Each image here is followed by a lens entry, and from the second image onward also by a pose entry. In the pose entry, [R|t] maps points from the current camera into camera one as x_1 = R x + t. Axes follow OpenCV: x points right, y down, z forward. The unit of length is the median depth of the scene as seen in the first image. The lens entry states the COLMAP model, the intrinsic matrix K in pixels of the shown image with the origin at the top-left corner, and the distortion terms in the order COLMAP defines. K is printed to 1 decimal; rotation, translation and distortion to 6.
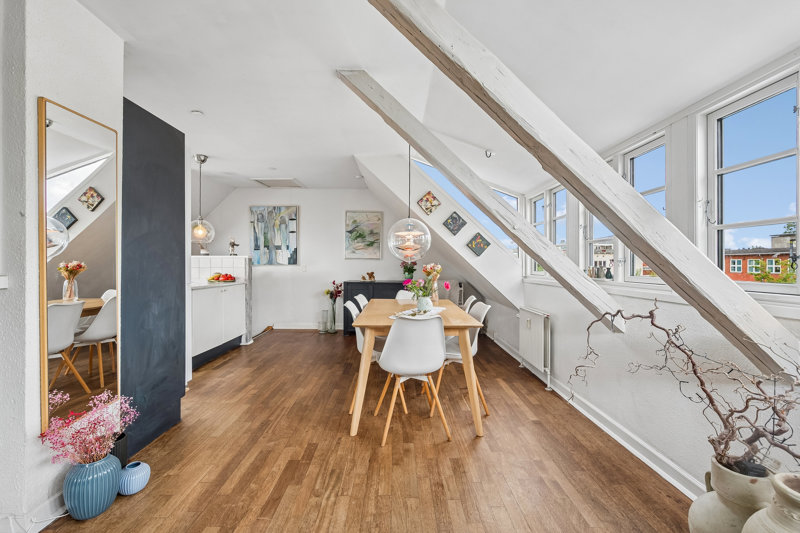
lens RADIAL K [[331.5, 0, 400.4], [0, 331.5, 264.7], [0, 0, 1]] dist [-0.000074, 0.000254]
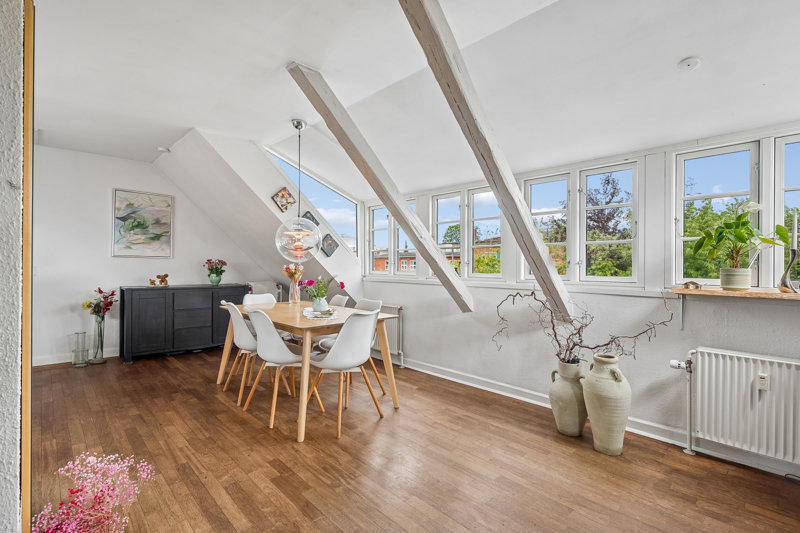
lens RADIAL K [[373.2, 0, 400.0], [0, 373.2, 266.5], [0, 0, 1]] dist [0.002209, 0.000186]
pose [[0.729740, -0.002576, 0.683720, -0.418915], [-0.001871, 0.999982, 0.005765, -0.003107], [-0.683722, -0.005486, 0.729722, 0.002594]]
